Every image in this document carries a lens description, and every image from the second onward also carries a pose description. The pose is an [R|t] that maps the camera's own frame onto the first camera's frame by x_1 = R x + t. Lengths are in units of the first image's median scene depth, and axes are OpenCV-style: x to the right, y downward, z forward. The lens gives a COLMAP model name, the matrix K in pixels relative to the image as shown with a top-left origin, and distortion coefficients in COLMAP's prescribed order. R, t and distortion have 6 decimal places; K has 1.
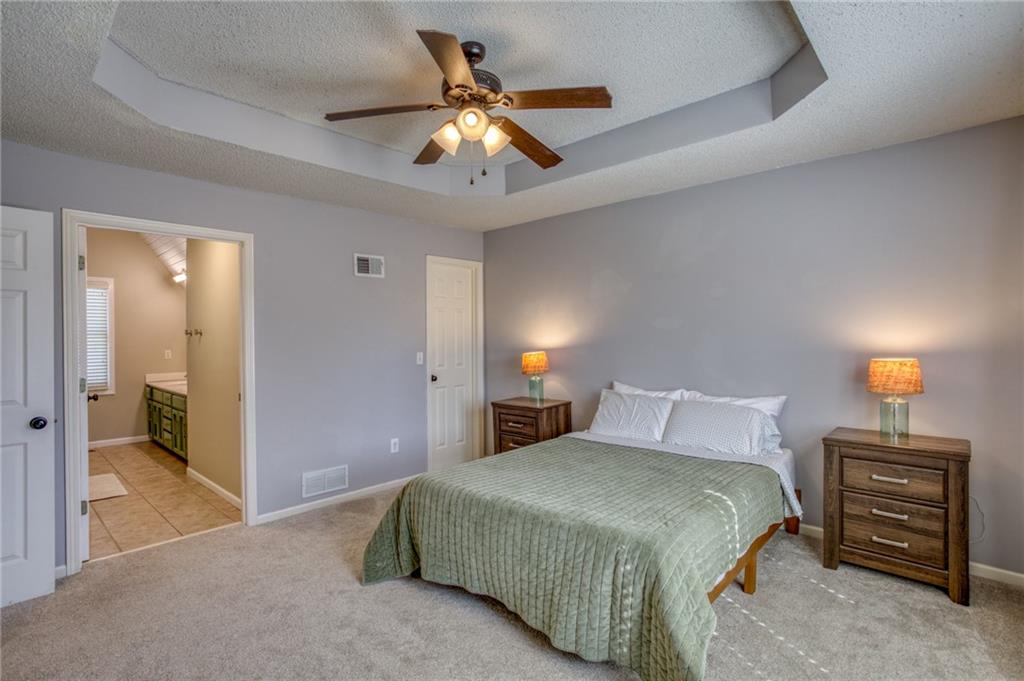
lens RADIAL K [[512.7, 0, 512.0], [0, 512.7, 340.5], [0, 0, 1]] dist [-0.015923, 0.000900]
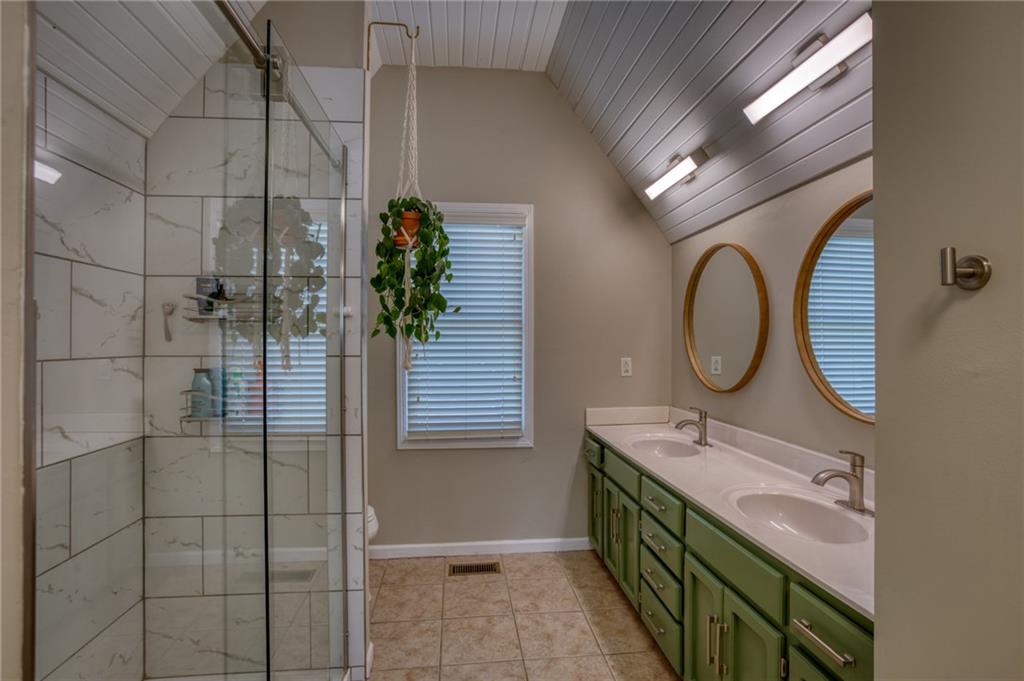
lens RADIAL K [[512.7, 0, 512.0], [0, 512.7, 340.5], [0, 0, 1]] dist [-0.015923, 0.000900]
pose [[0.772743, 0.001491, -0.634717, -0.486591], [-0.010585, 0.999888, -0.010538, 0.008937], [0.634631, 0.014861, 0.772673, 0.607097]]
